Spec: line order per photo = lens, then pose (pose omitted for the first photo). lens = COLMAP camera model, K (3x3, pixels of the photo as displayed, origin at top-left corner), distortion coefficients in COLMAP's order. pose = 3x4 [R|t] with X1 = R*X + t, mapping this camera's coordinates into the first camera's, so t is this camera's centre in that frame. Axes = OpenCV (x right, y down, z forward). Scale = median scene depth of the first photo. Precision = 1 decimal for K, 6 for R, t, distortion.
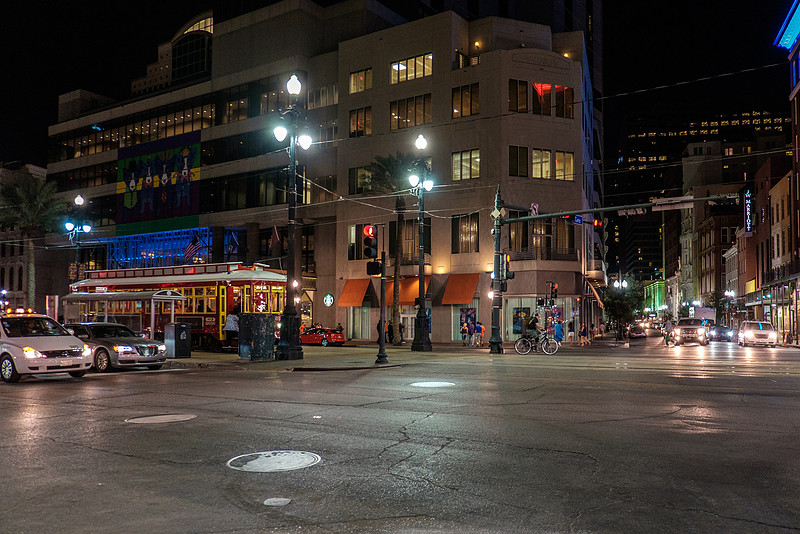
lens RADIAL K [[633.6, 0, 400.0], [0, 633.6, 267.0], [0, 0, 1]] dist [0.003754, 0.004848]
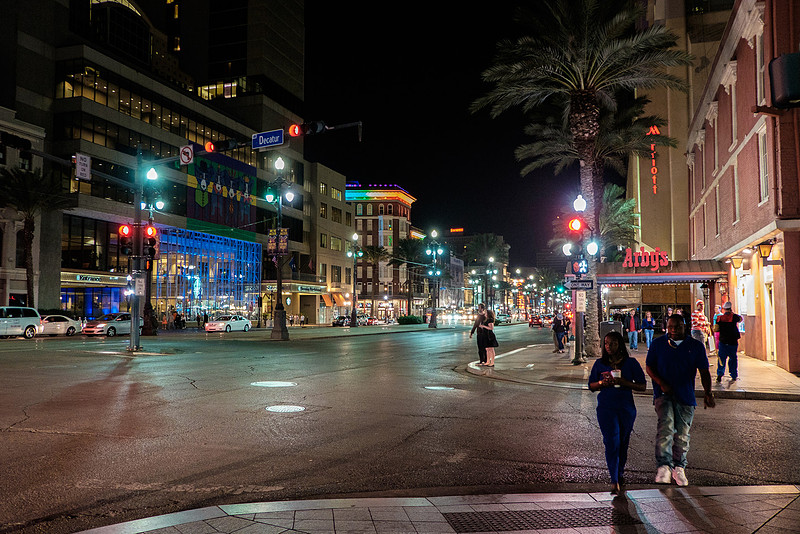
lens RADIAL K [[660.7, 0, 400.0], [0, 660.7, 267.0], [0, 0, 1]] dist [0.001331, 0.005240]
pose [[-0.237892, 0.073264, 0.968525, -1.640554], [-0.070081, 0.993257, -0.092348, 0.089826], [-0.968760, -0.089844, -0.231153, 0.979125]]
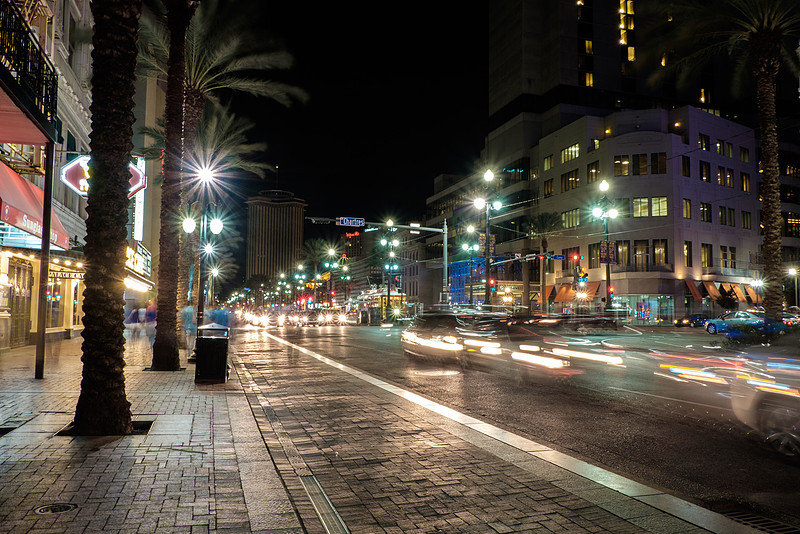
lens RADIAL K [[633.6, 0, 400.0], [0, 633.6, 267.0], [0, 0, 1]] dist [0.003754, 0.004848]
pose [[0.746966, -0.039313, -0.663699, 0.613367], [0.044101, 0.998982, -0.009539, -0.023641], [0.663398, -0.022145, 0.747939, -0.405278]]
